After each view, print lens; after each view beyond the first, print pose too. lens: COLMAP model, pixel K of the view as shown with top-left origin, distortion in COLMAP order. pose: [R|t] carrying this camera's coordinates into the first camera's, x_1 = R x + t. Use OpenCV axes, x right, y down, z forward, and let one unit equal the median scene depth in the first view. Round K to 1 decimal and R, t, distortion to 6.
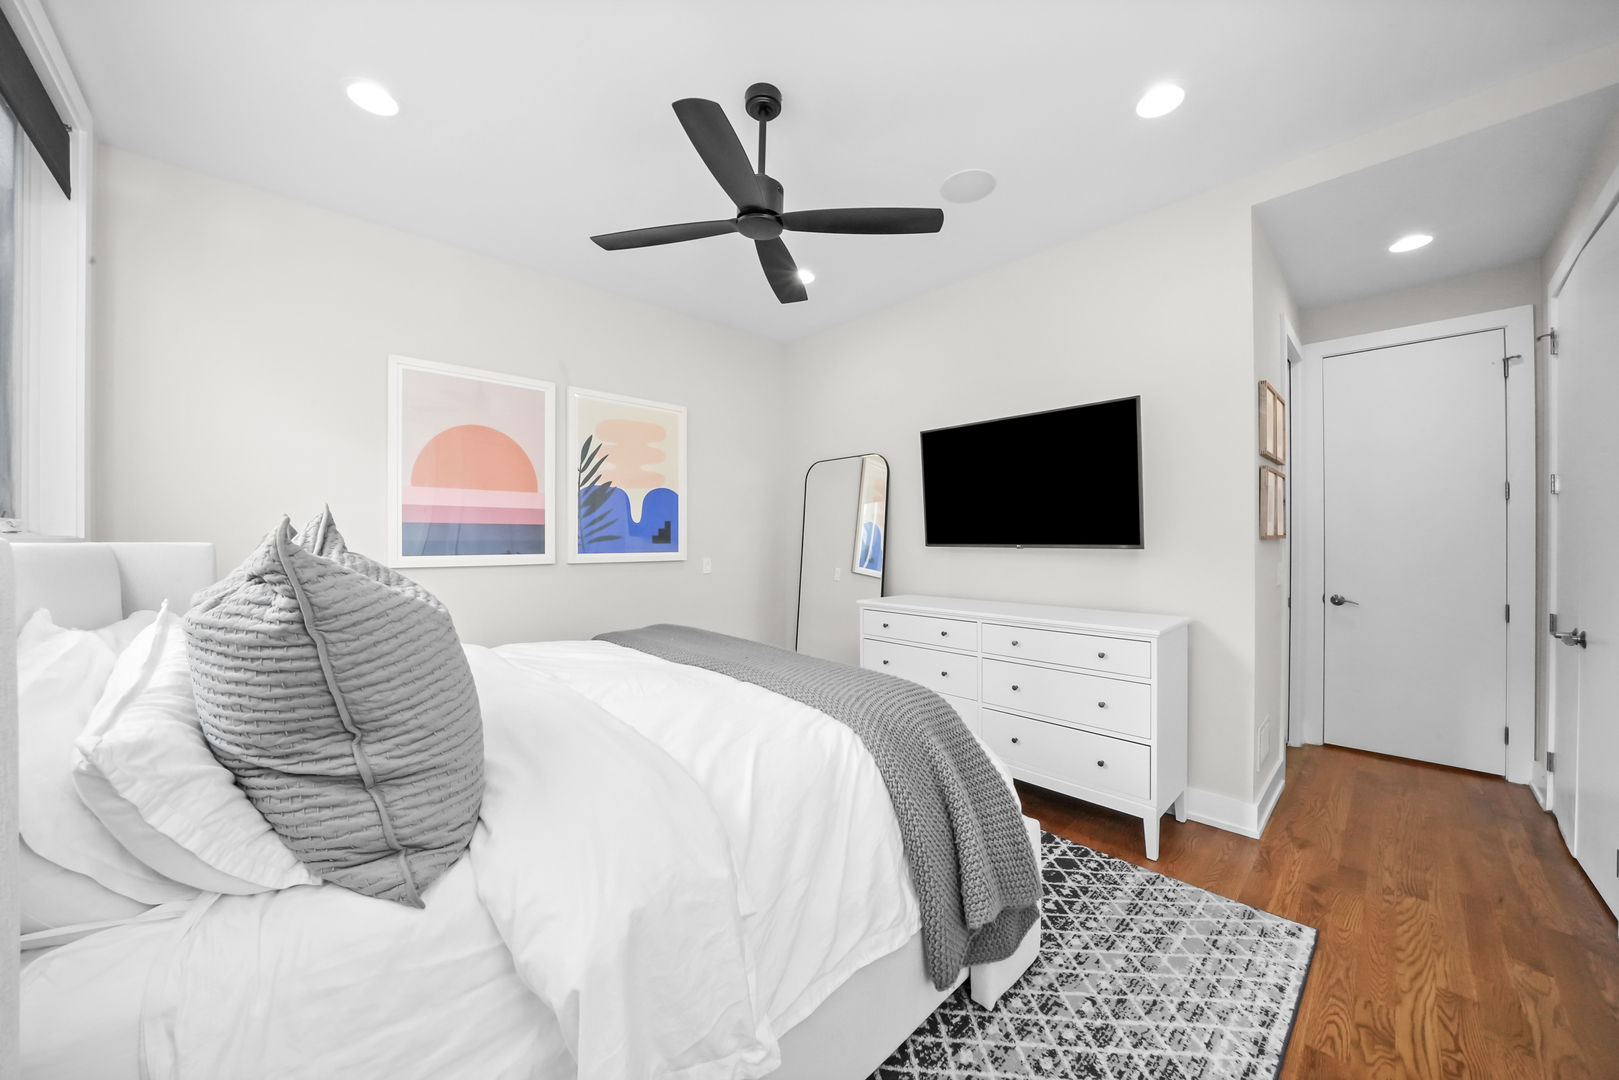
lens RADIAL K [[565.2, 0, 805.2], [0, 565.2, 541.5], [0, 0, 1]] dist [-0.021336, 0.000184]
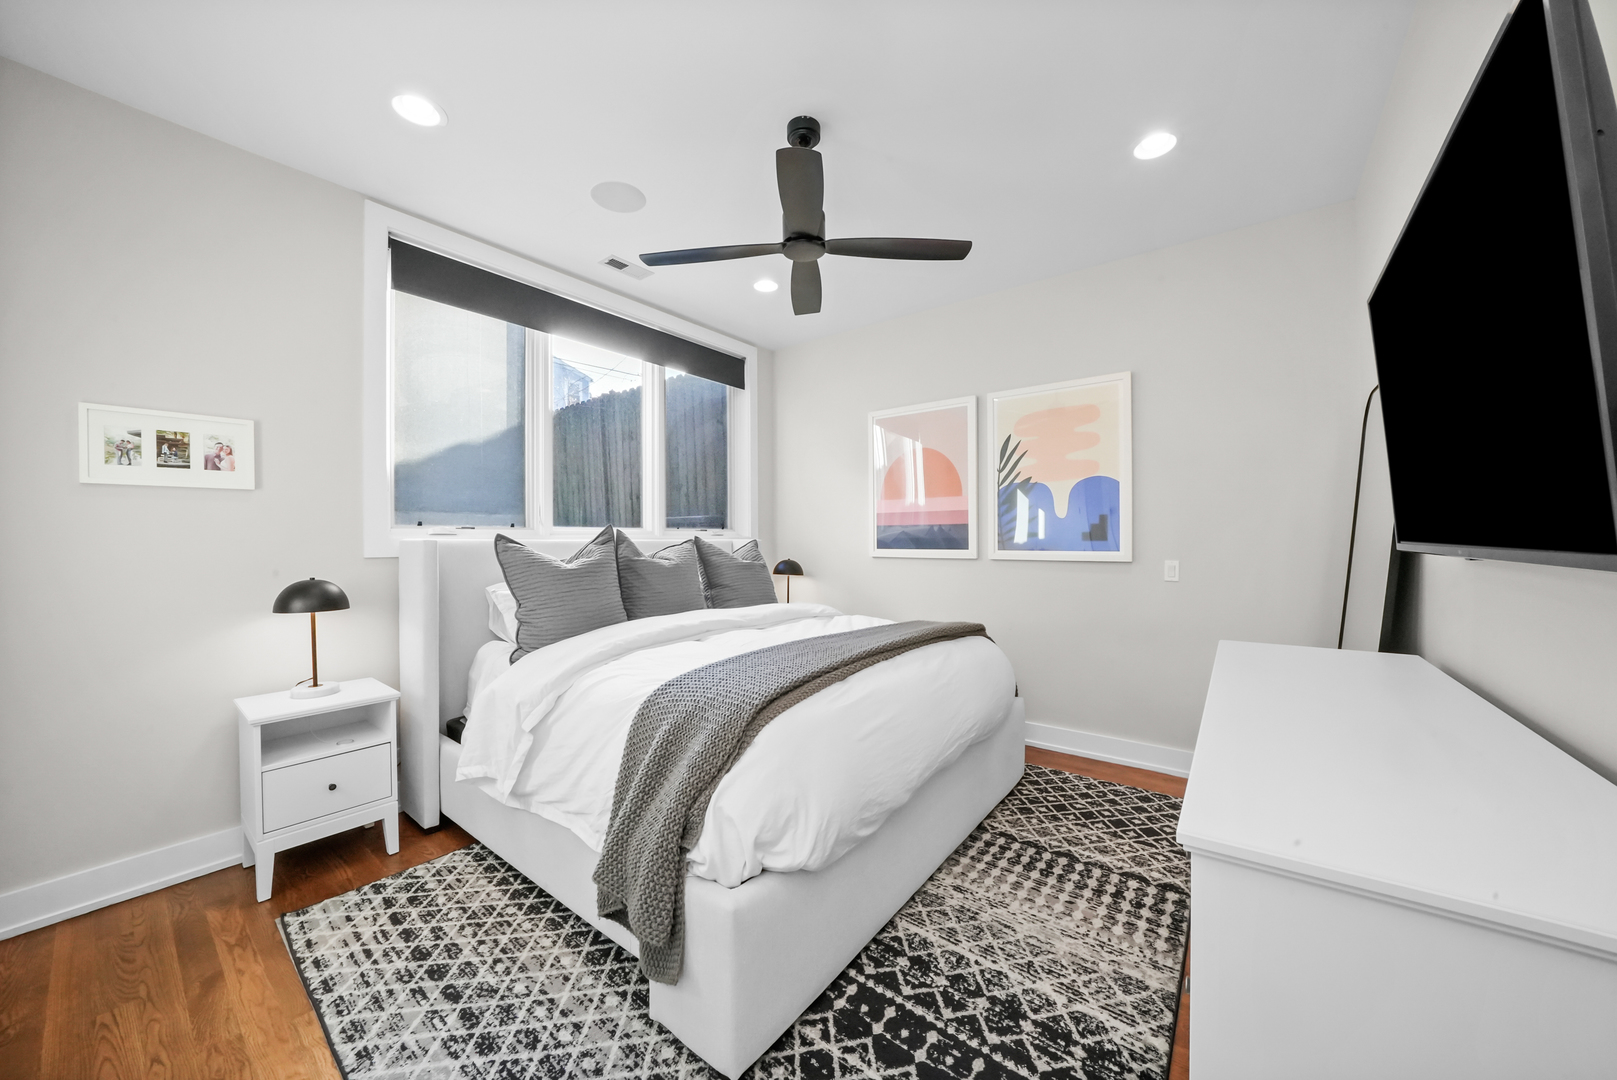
lens RADIAL K [[564.5, 0, 804.2], [0, 564.5, 541.5], [0, 0, 1]] dist [-0.021336, 0.000184]
pose [[0.165417, 0.003290, -0.986218, 1.046253], [-0.000674, 0.999995, 0.003223, 0.003692], [0.986223, 0.000131, 0.165418, 0.863982]]
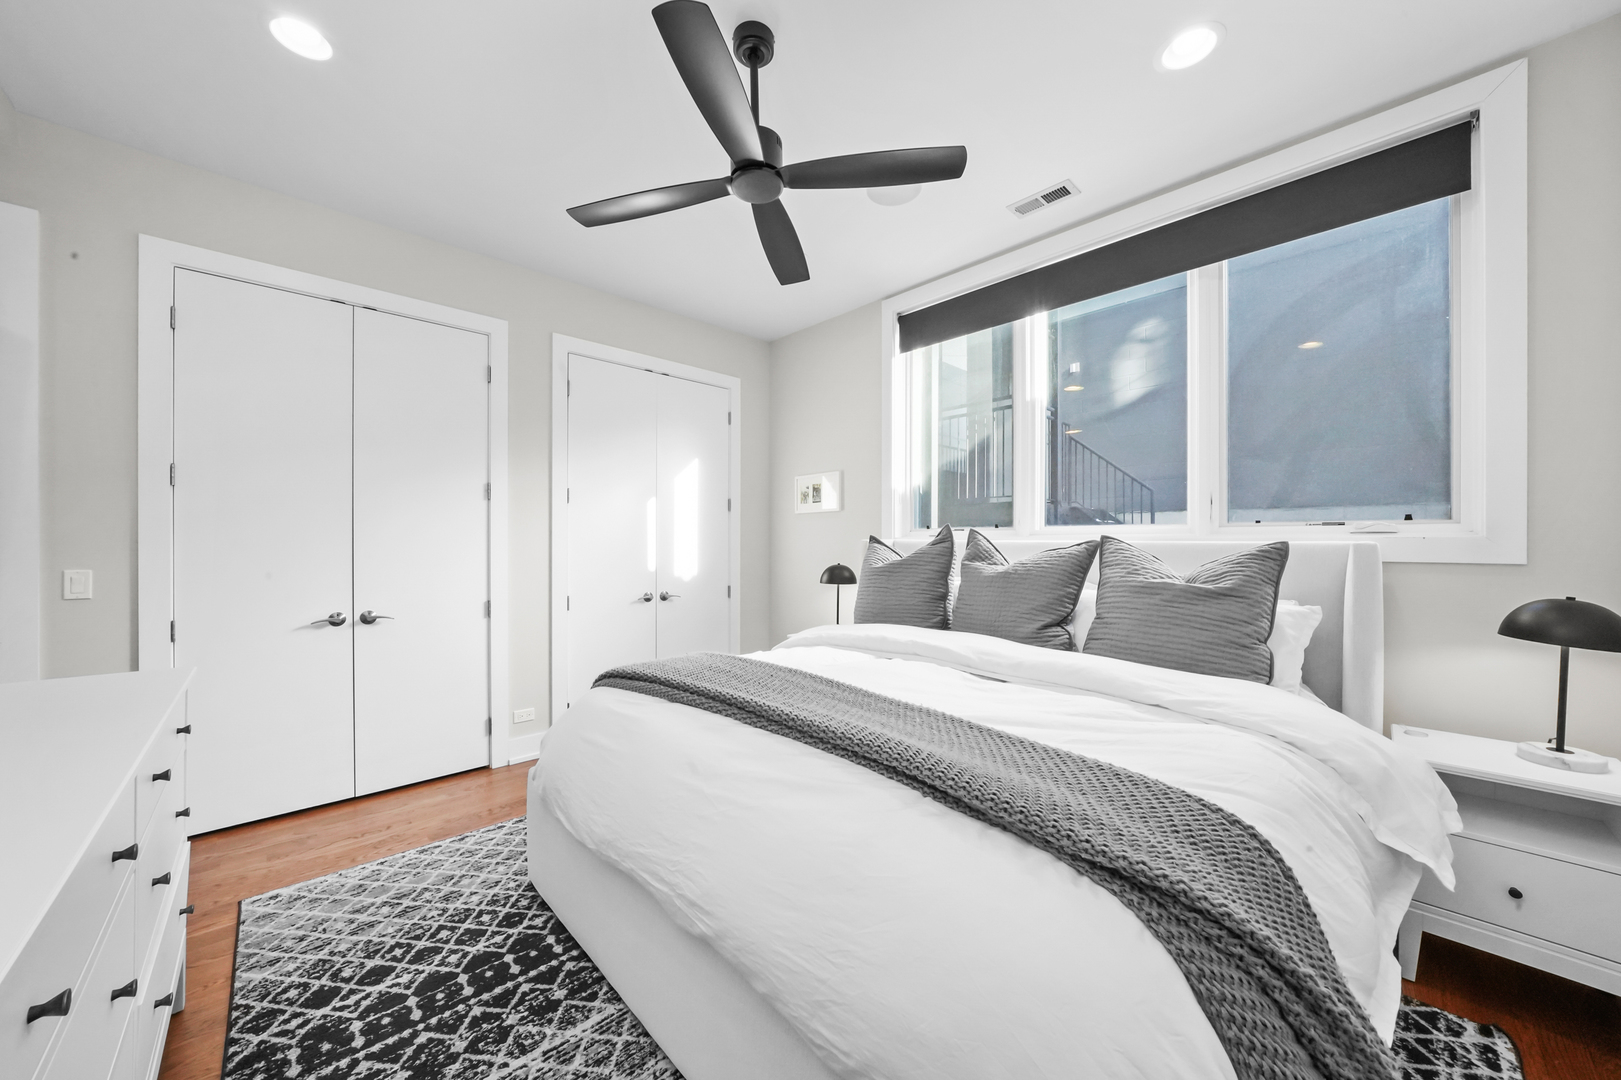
lens RADIAL K [[586.3, 0, 810.5], [0, 586.3, 540.0], [0, 0, 1]] dist [0.000539, 0.000263]
pose [[-0.999972, 0.001514, -0.007302, -0.166128], [0.001494, 0.999995, 0.002765, -0.000280], [0.007306, 0.002754, -0.999970, 2.035603]]
